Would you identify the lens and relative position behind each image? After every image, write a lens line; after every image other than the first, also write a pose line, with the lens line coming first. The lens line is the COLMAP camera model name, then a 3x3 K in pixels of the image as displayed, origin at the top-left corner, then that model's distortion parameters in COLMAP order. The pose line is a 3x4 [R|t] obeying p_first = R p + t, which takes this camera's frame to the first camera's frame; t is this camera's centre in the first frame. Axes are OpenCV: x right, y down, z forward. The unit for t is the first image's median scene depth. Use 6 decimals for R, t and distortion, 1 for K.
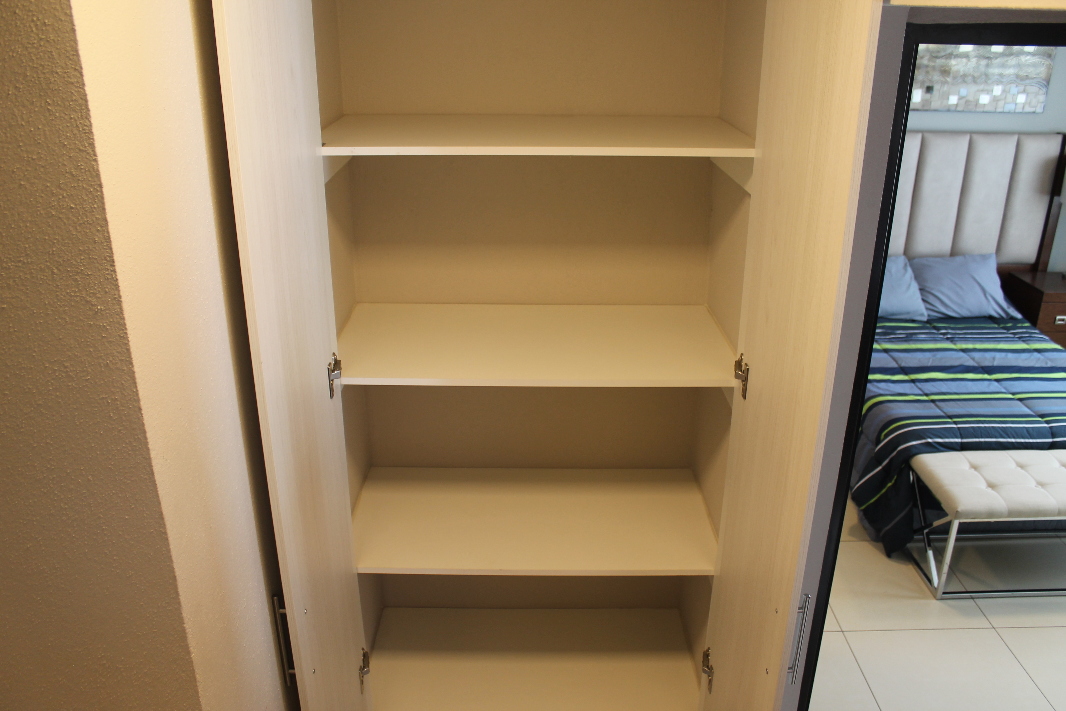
lens RADIAL K [[908.5, 0, 533.0], [0, 908.5, 355.5], [0, 0, 1]] dist [-0.148768, 0.143435]
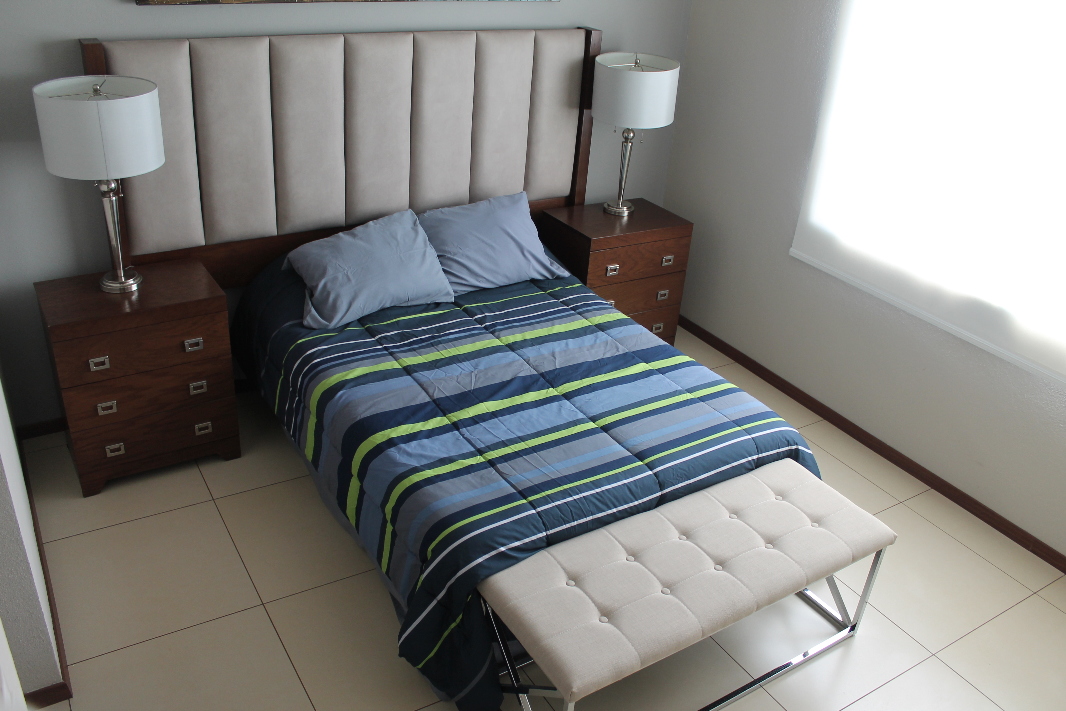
lens RADIAL K [[908.5, 0, 533.0], [0, 908.5, 355.5], [0, 0, 1]] dist [-0.148768, 0.143435]
pose [[0.856038, -0.191519, 0.480124, 0.142975], [0.132303, 0.979070, 0.154656, -0.104539], [-0.499695, -0.068870, 0.863459, 0.344171]]
